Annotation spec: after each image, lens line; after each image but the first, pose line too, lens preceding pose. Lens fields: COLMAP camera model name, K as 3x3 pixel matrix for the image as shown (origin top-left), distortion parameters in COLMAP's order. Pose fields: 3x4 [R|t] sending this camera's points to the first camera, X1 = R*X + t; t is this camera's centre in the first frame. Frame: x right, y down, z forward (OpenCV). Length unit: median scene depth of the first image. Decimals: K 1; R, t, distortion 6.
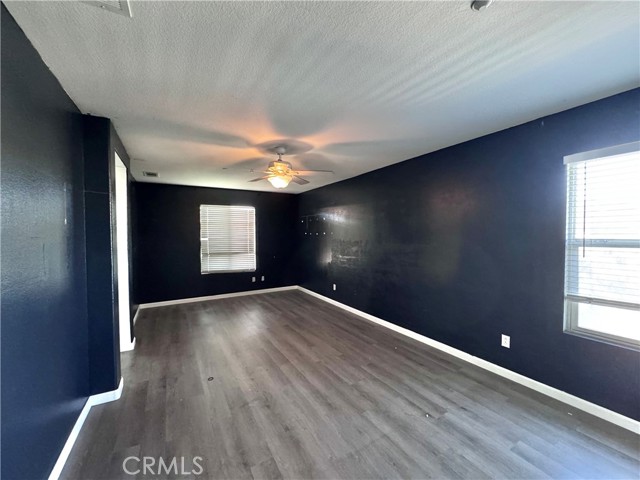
lens RADIAL K [[257.7, 0, 320.6], [0, 257.7, 239.9], [0, 0, 1]] dist [0.000231, 0.000081]
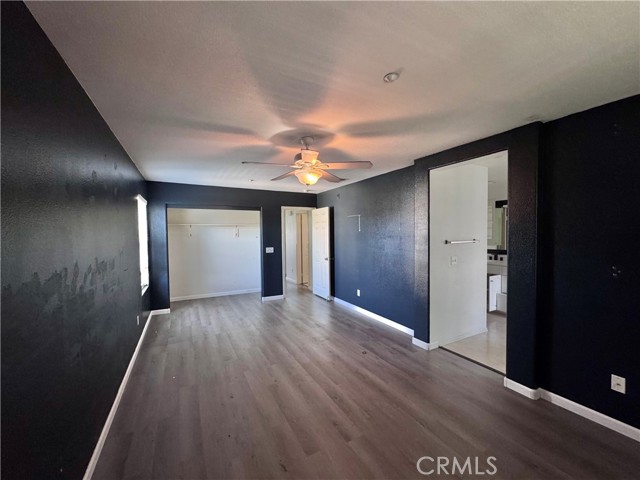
lens RADIAL K [[257.7, 0, 320.6], [0, 257.7, 239.9], [0, 0, 1]] dist [0.000231, 0.000081]
pose [[-0.999296, 0.017559, 0.033157, -0.268362], [0.019246, 0.998501, 0.051244, -0.073118], [-0.032207, 0.051846, -0.998136, 2.231297]]
